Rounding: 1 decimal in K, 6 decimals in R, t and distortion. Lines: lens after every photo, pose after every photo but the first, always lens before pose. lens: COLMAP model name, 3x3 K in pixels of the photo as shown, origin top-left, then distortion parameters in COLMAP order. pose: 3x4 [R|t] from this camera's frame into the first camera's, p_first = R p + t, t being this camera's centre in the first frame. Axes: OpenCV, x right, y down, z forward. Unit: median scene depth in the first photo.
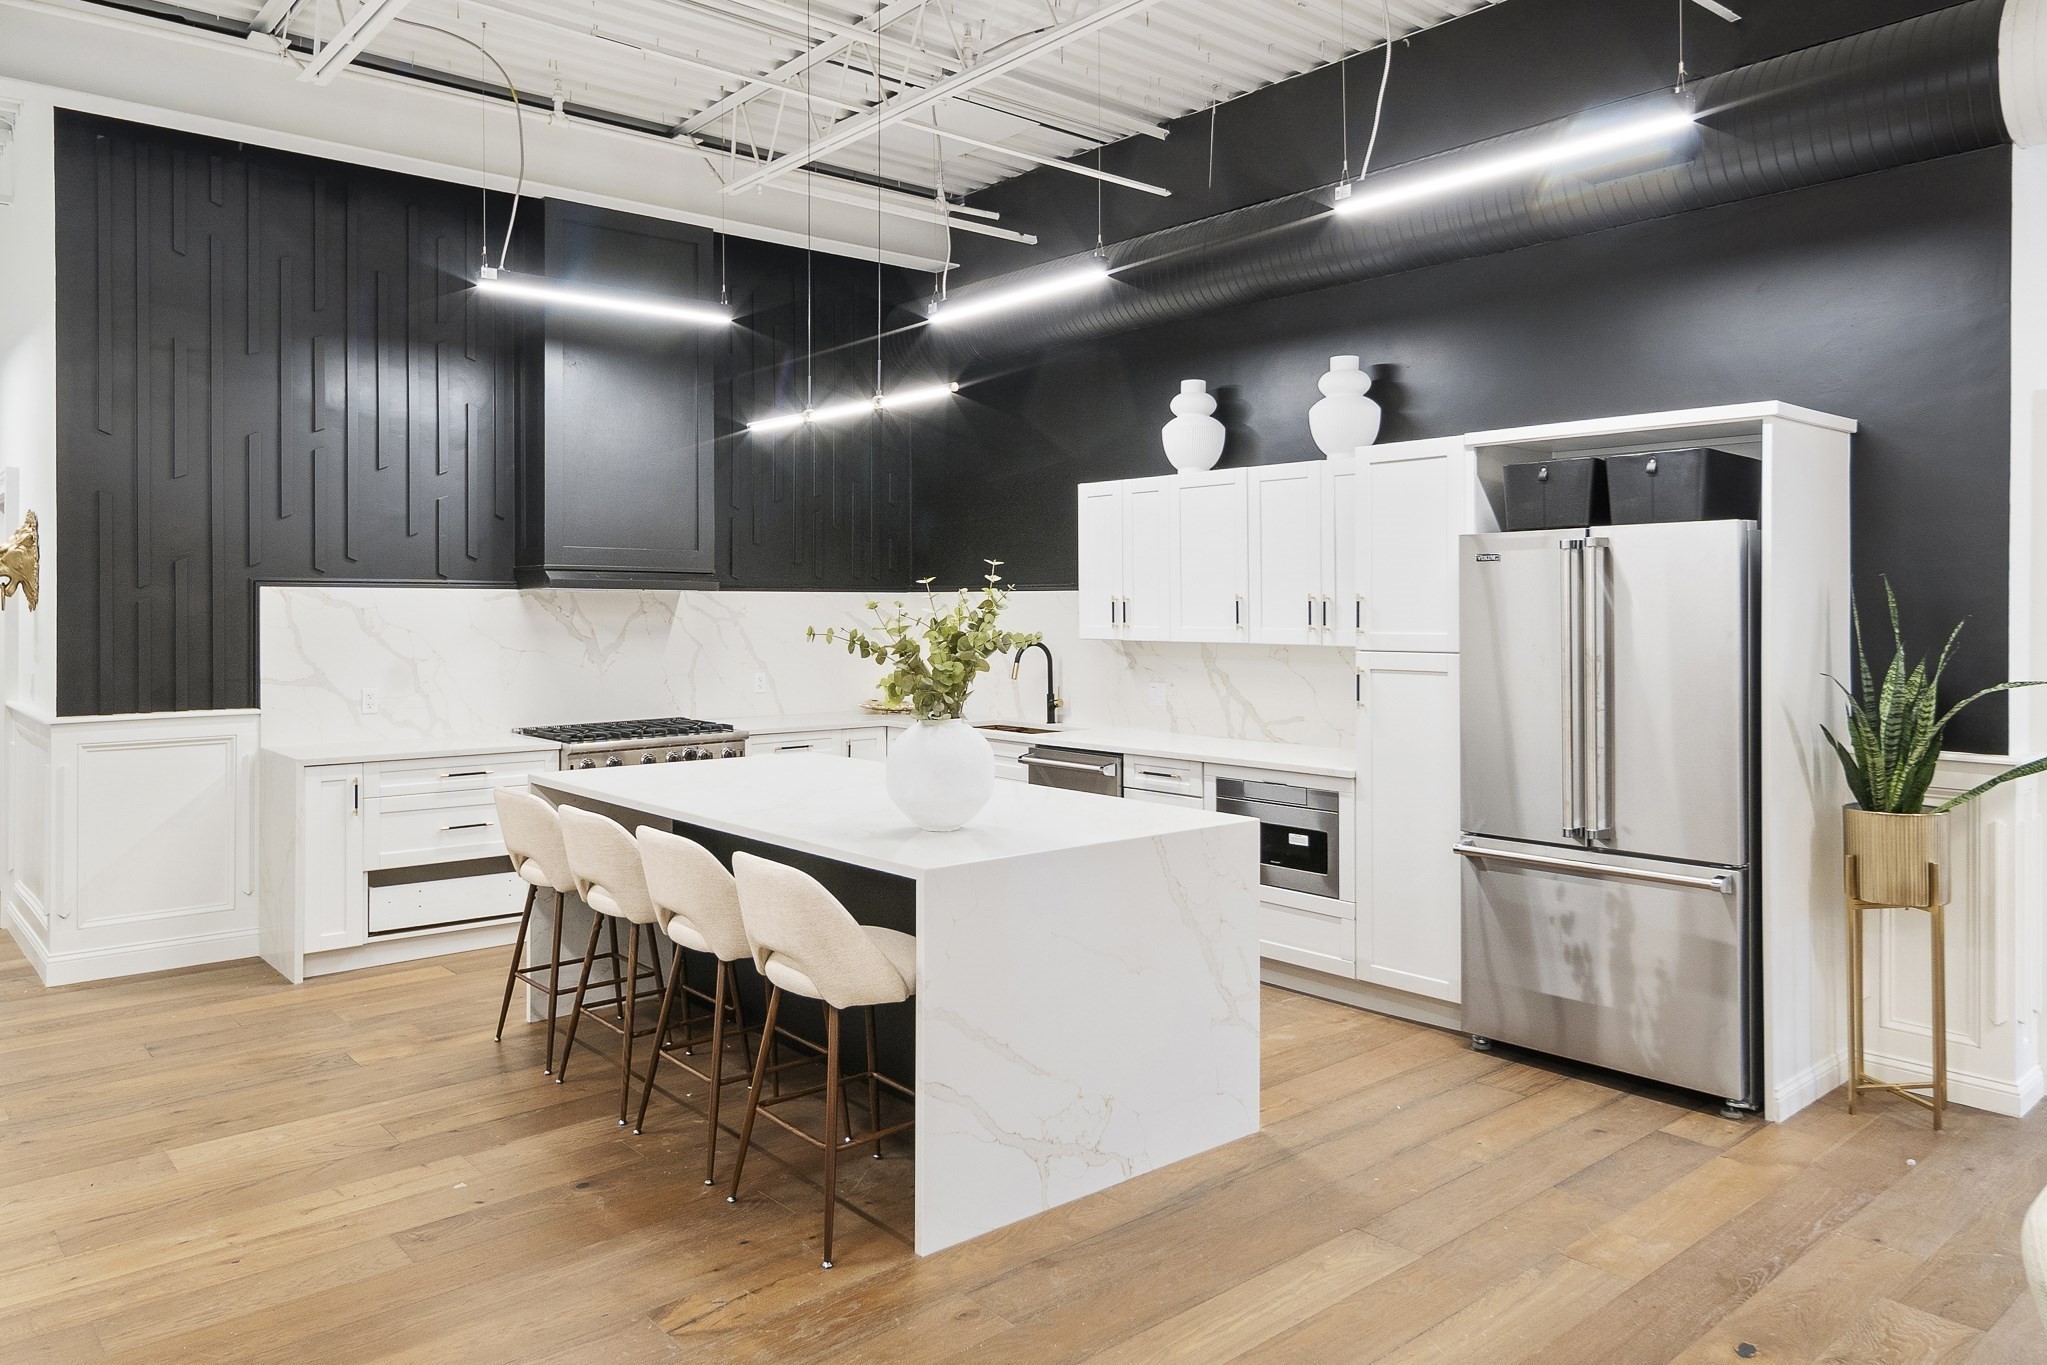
lens RADIAL K [[1383.0, 0, 1040.3], [0, 1383.0, 617.6], [0, 0, 1]] dist [-0.004062, 0.012053]
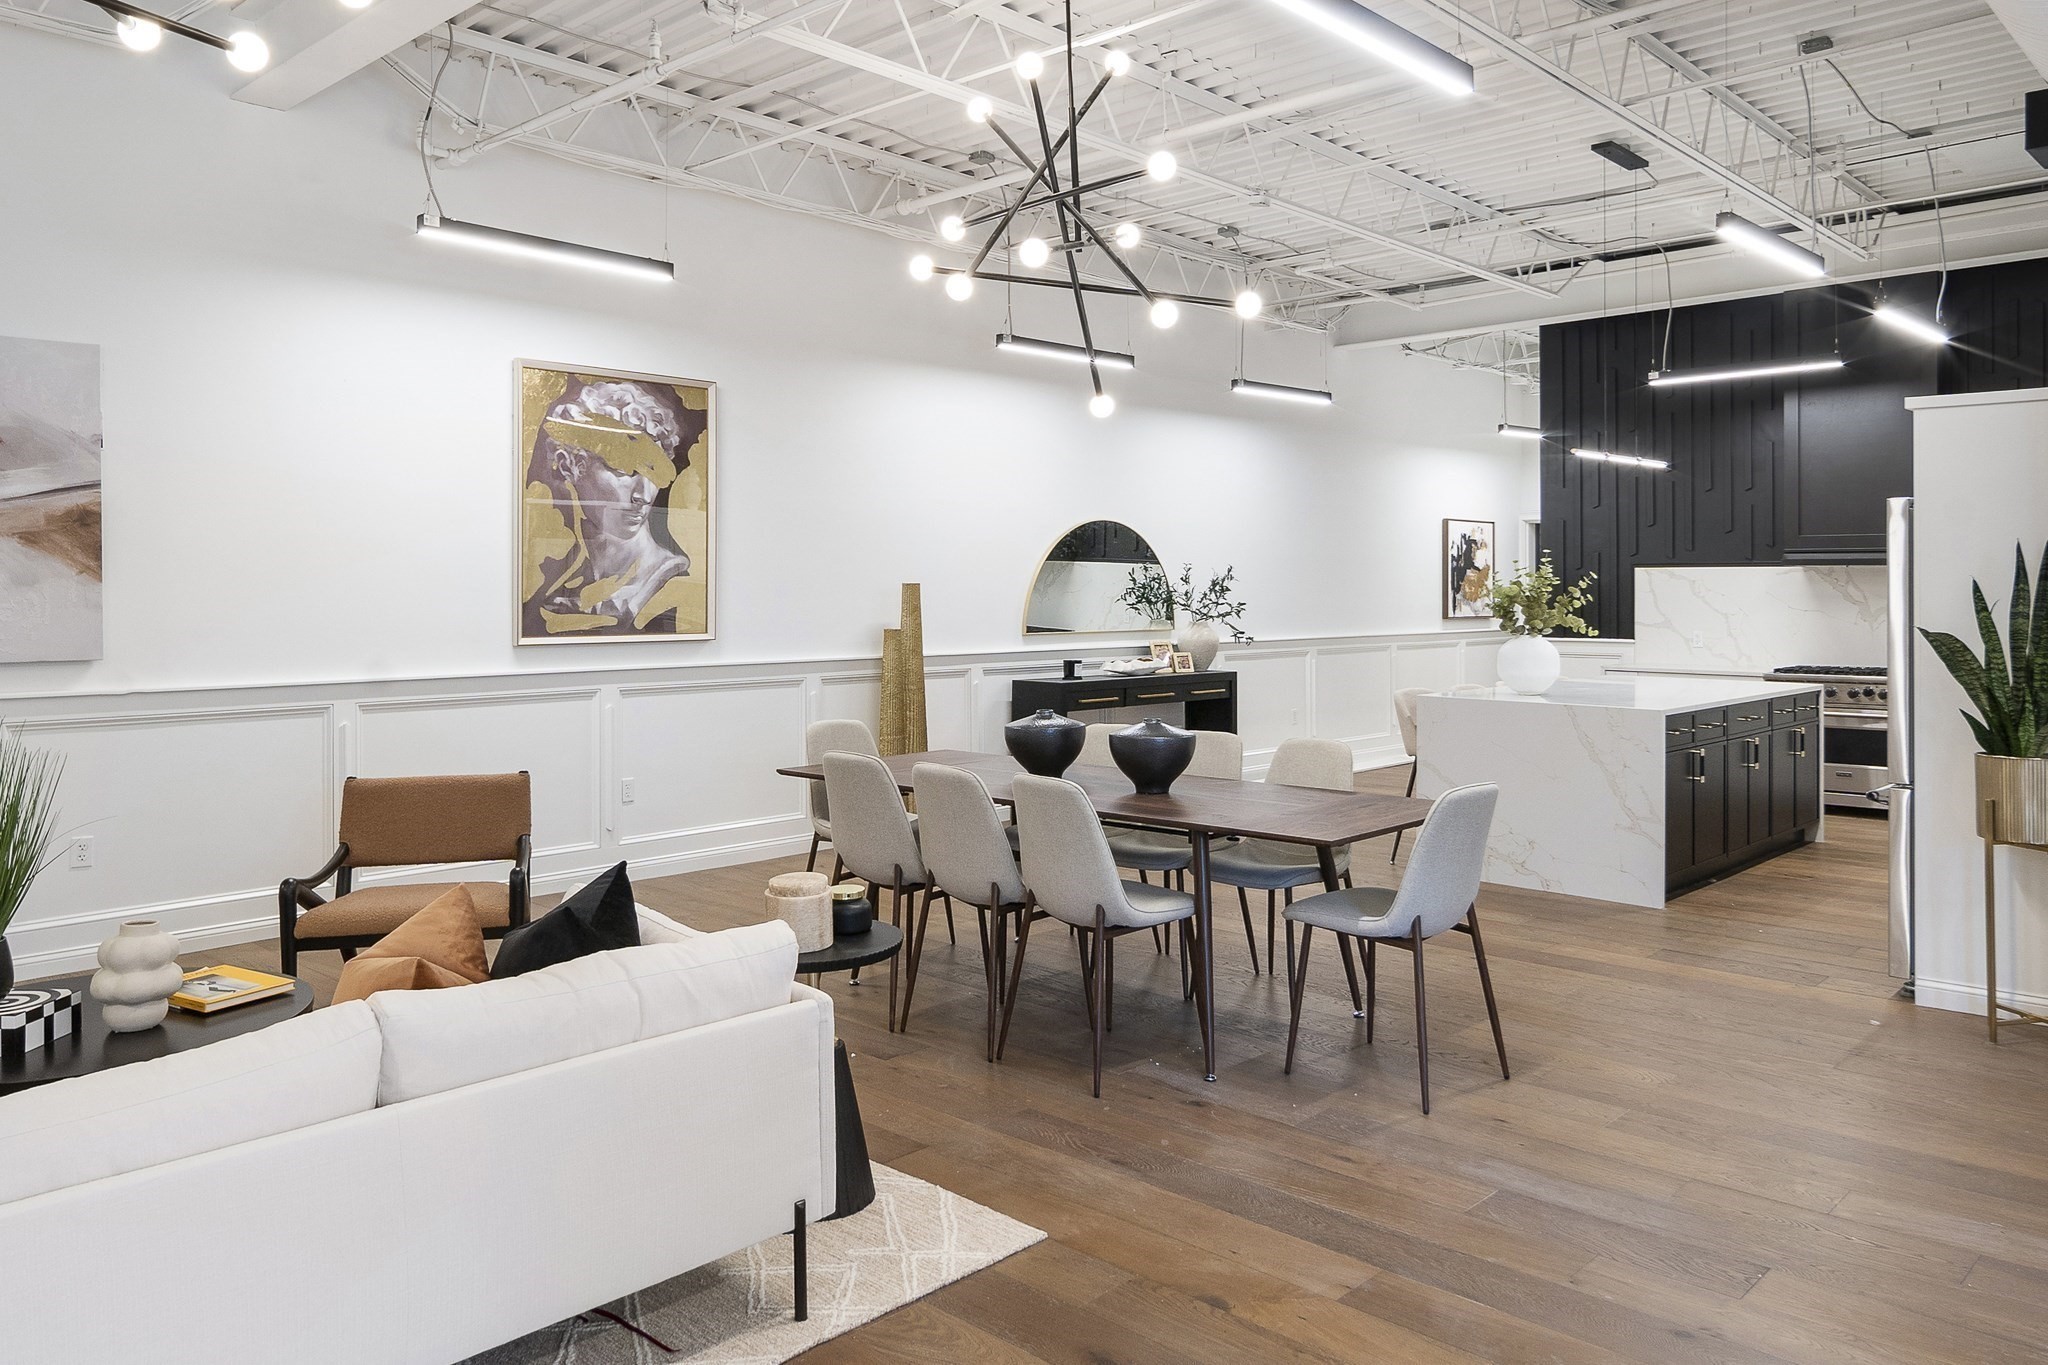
lens RADIAL K [[1474.6, 0, 1053.9], [0, 1474.6, 566.3], [0, 0, 1]] dist [0.019169, -0.006416]
pose [[0.101912, -0.015135, -0.994678, 1.112681], [-0.007990, 0.999840, -0.016032, 0.009789], [0.994761, 0.009581, 0.101775, 0.103324]]
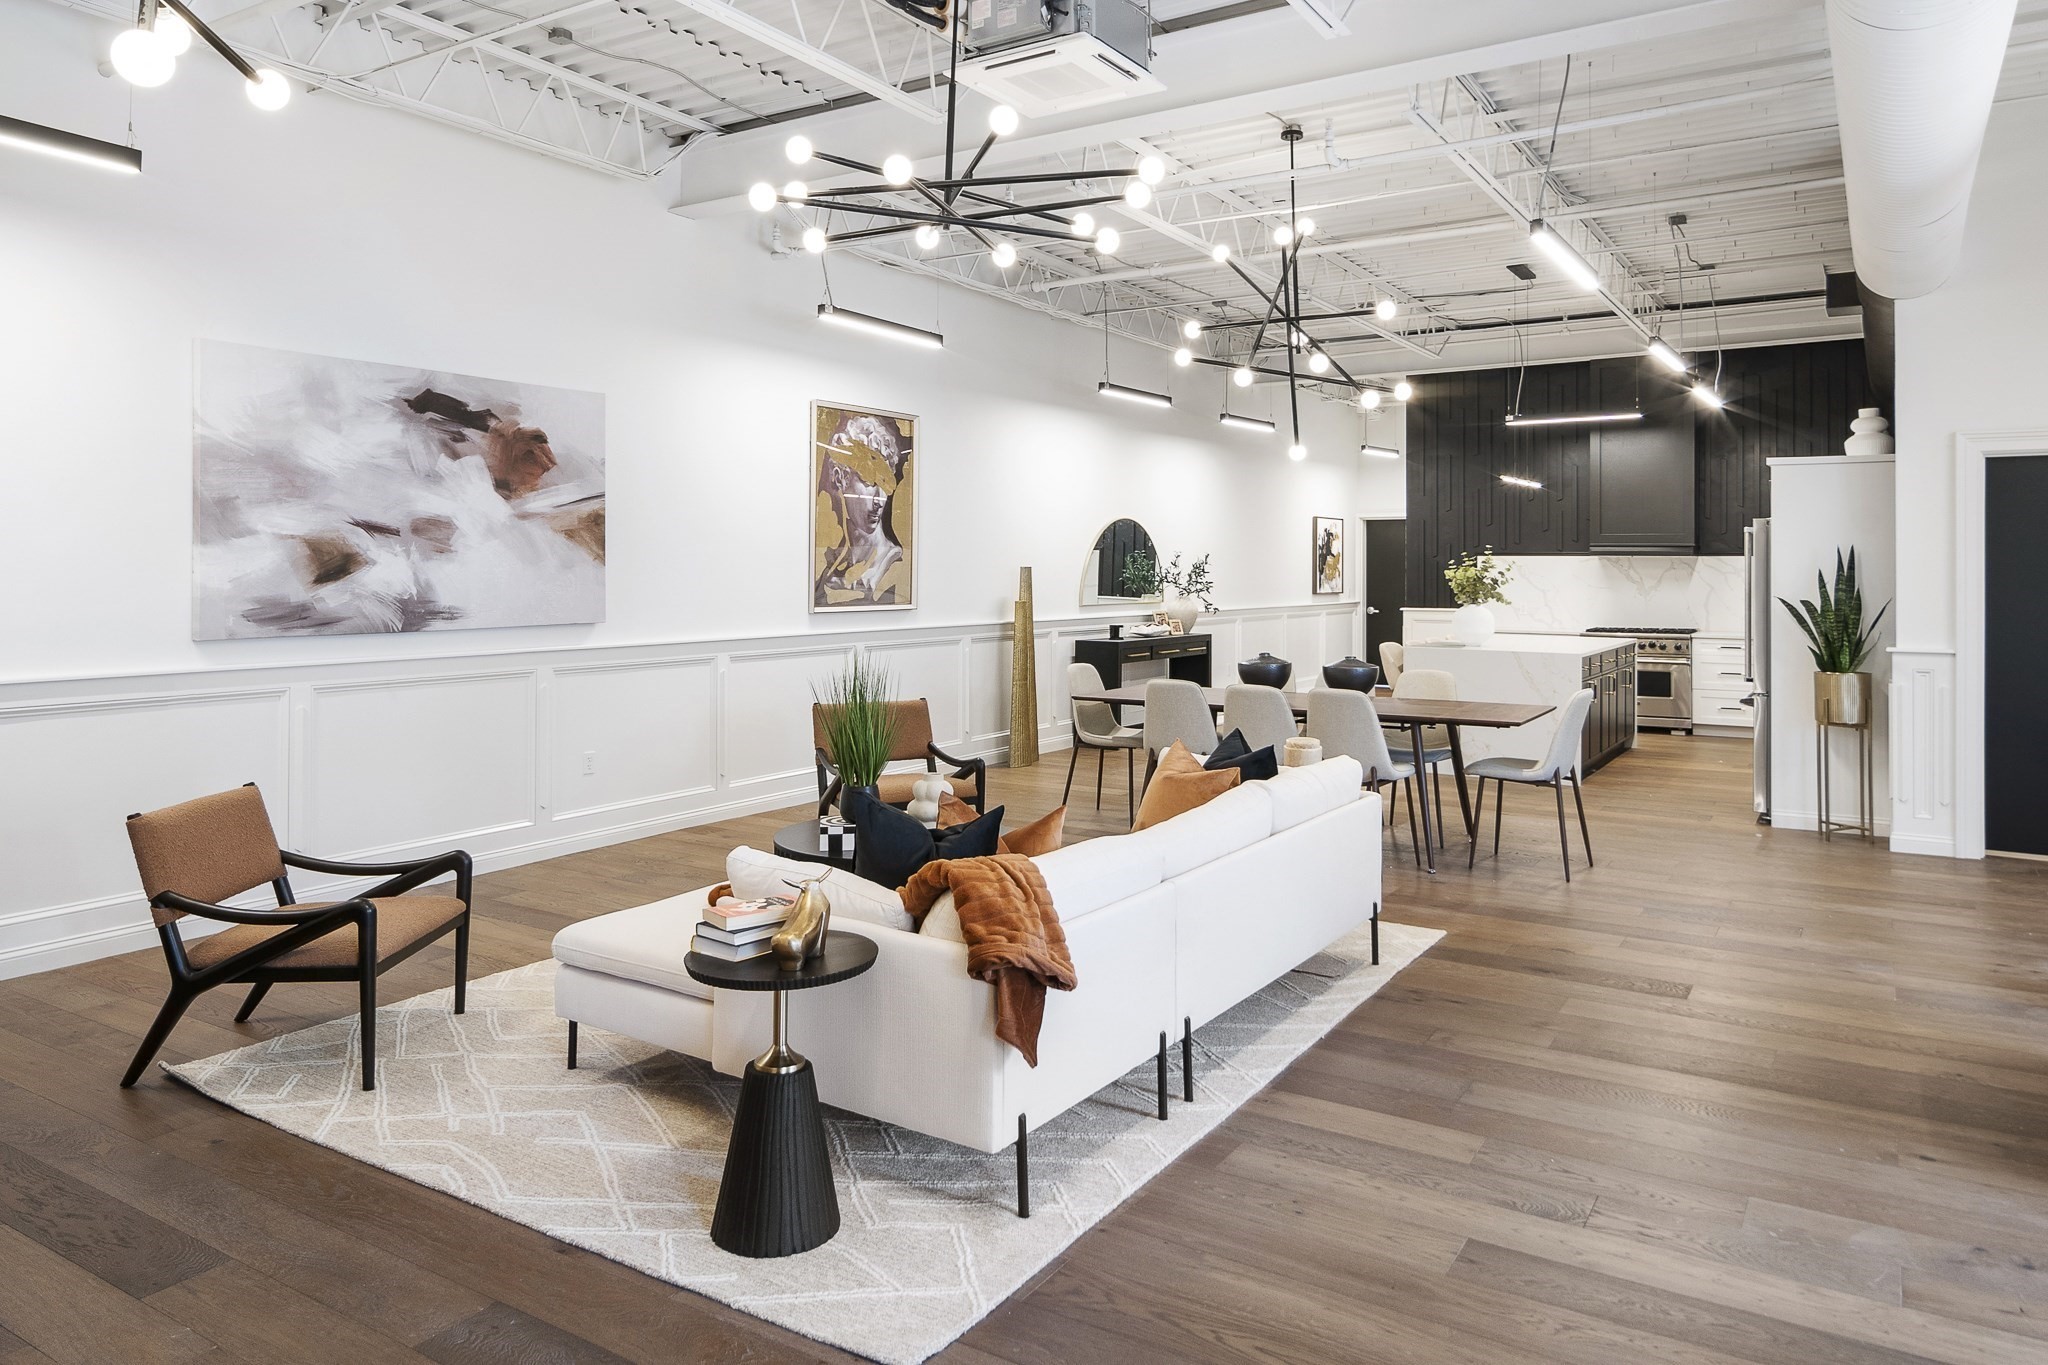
lens RADIAL K [[1383.7, 0, 1038.9], [0, 1383.7, 544.2], [0, 0, 1]] dist [-0.004062, 0.012053]
pose [[0.292272, -0.015306, -0.956213, 1.361920], [-0.011127, 0.999750, -0.019404, 0.009811], [0.956271, 0.016311, 0.292028, -0.355844]]
